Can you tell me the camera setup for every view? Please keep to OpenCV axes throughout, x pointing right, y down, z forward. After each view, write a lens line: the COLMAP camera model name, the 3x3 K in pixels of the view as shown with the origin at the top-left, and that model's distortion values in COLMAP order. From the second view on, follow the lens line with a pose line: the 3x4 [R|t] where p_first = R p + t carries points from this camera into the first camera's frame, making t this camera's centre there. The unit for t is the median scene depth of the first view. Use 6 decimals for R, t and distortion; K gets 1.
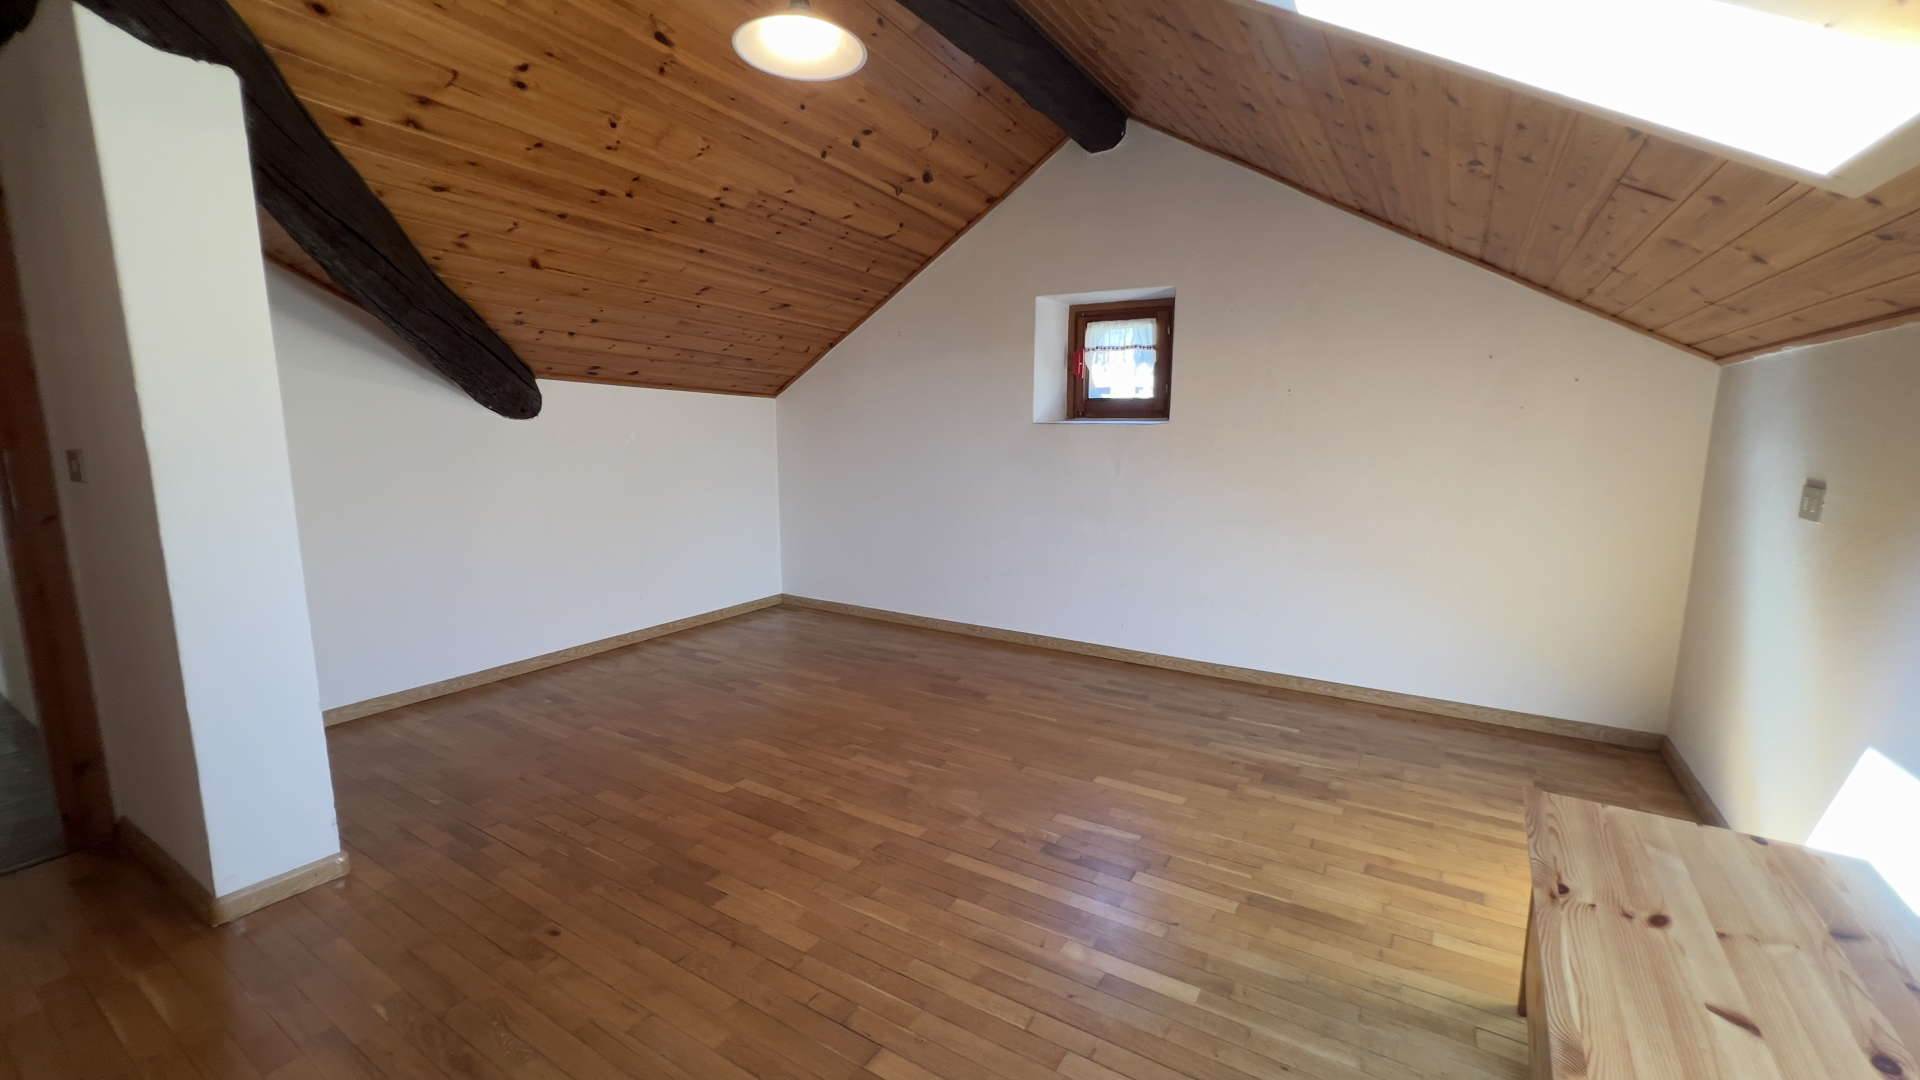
lens RADIAL K [[768.4, 0, 958.5], [0, 768.4, 535.0], [0, 0, 1]] dist [-0.003065, 0.000922]
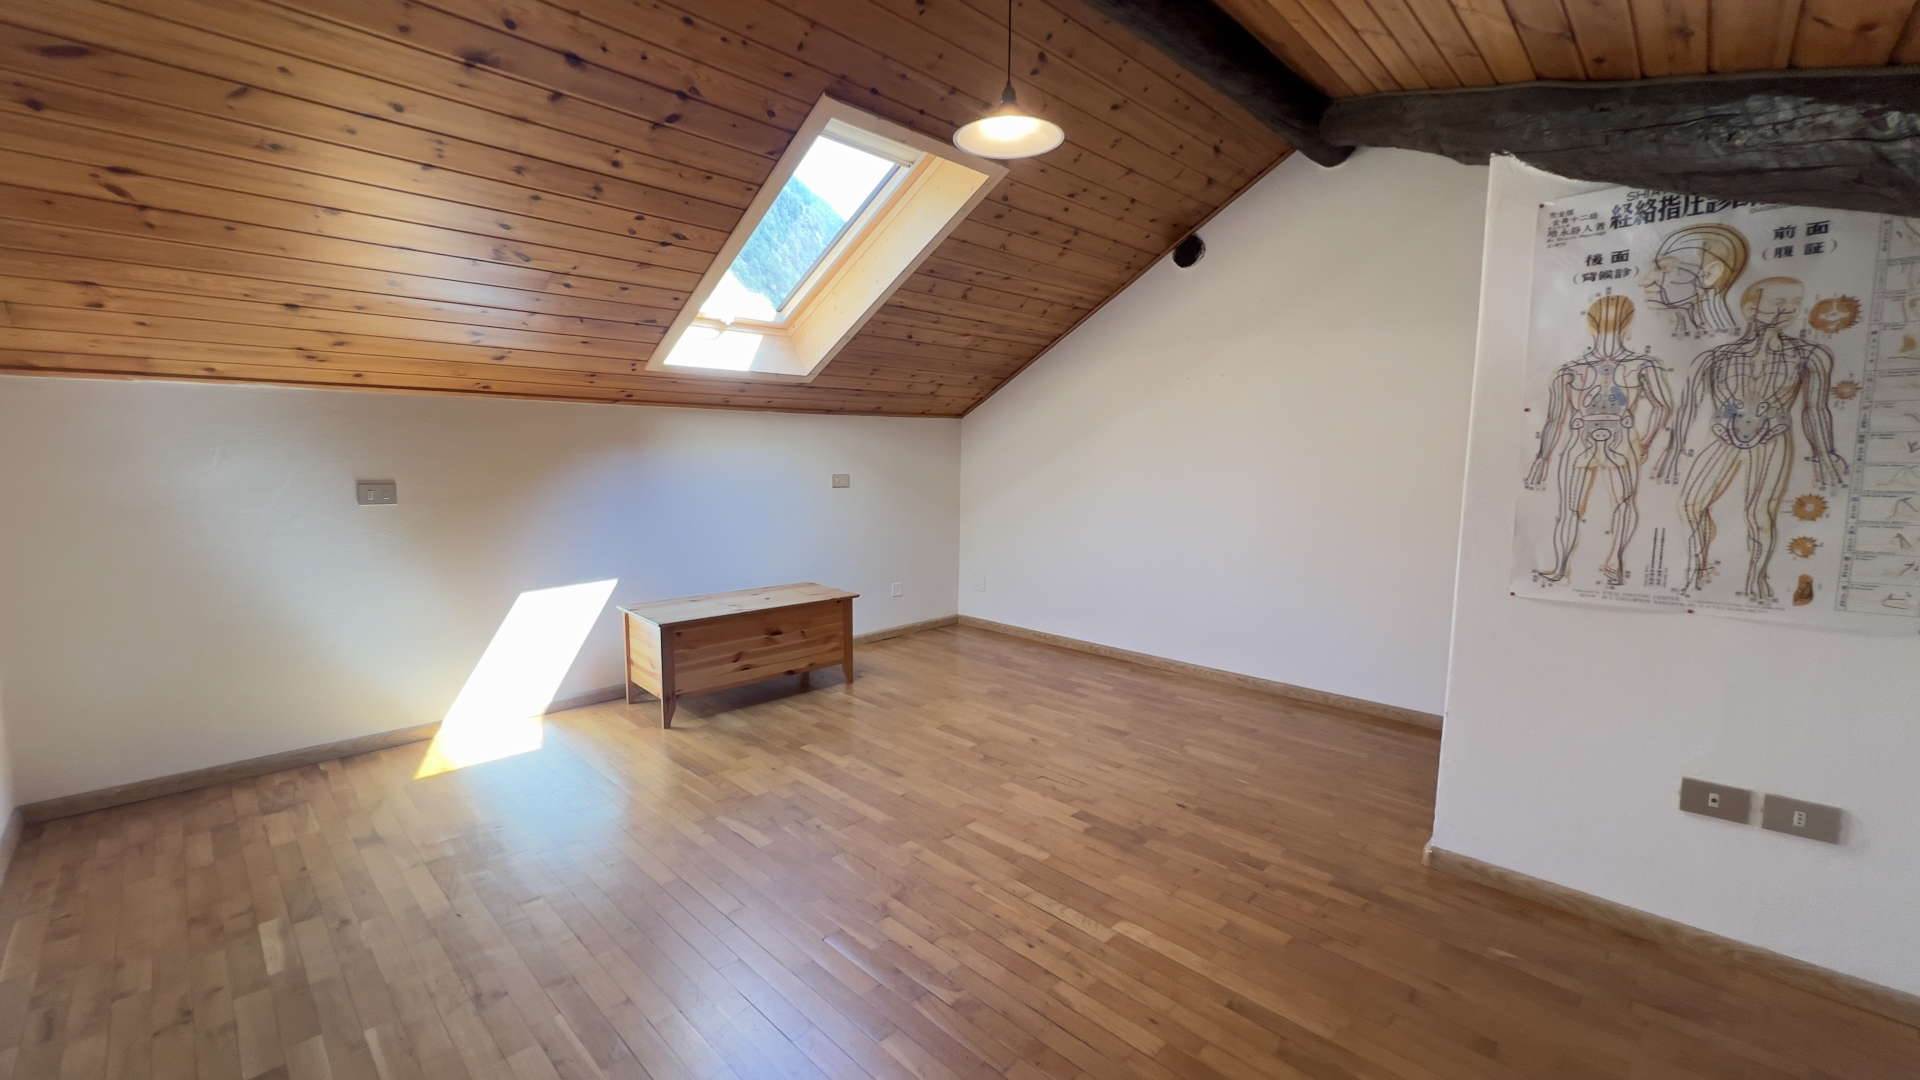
lens RADIAL K [[768.4, 0, 963.1], [0, 768.4, 537.1], [0, 0, 1]] dist [-0.003065, 0.000922]
pose [[-0.976571, -0.036306, 0.212109, -0.261656], [0.019347, 0.966861, 0.254570, -0.217942], [-0.214322, 0.252710, -0.943506, 1.476821]]
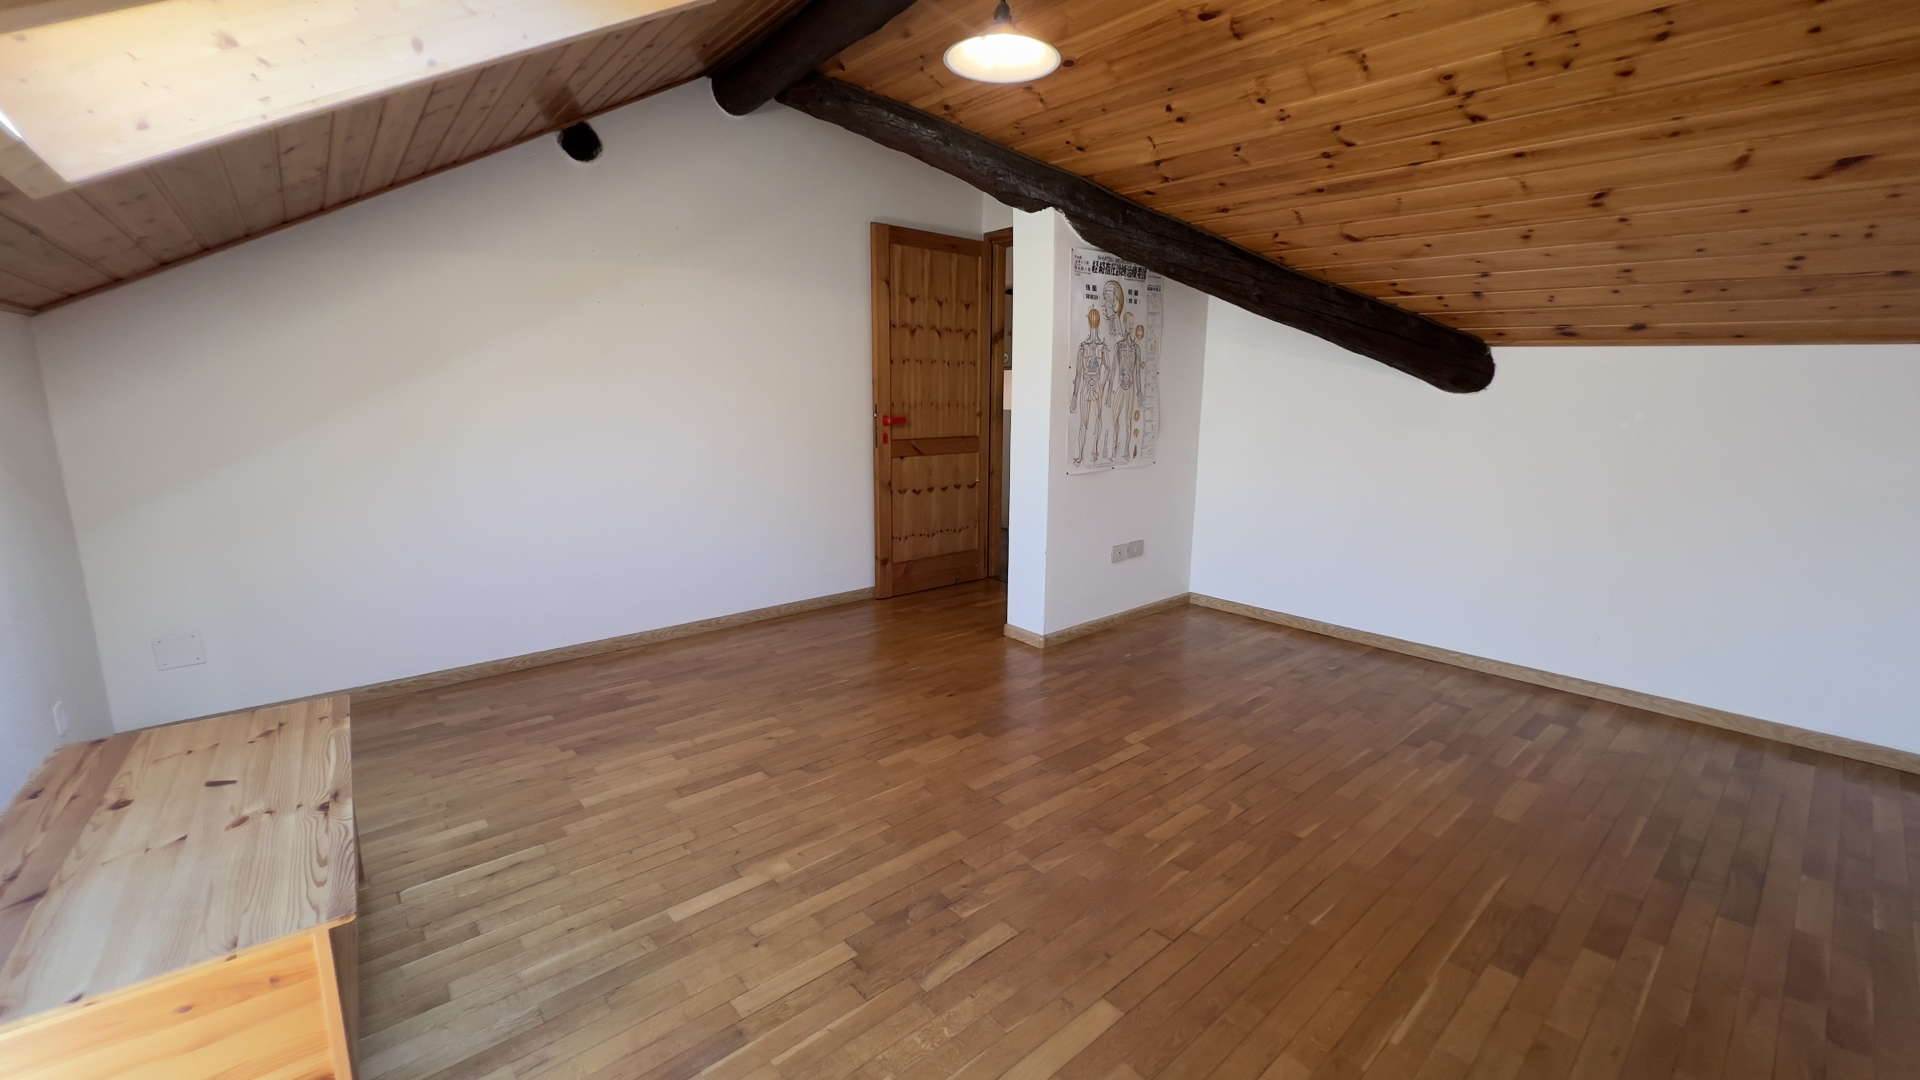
lens RADIAL K [[768.4, 0, 964.5], [0, 768.4, 536.7], [0, 0, 1]] dist [-0.003065, 0.000922]
pose [[-0.299037, 0.168665, -0.939217, 0.638895], [-0.145116, 0.964769, 0.219457, -0.125766], [0.943143, 0.201921, -0.264026, 0.896262]]
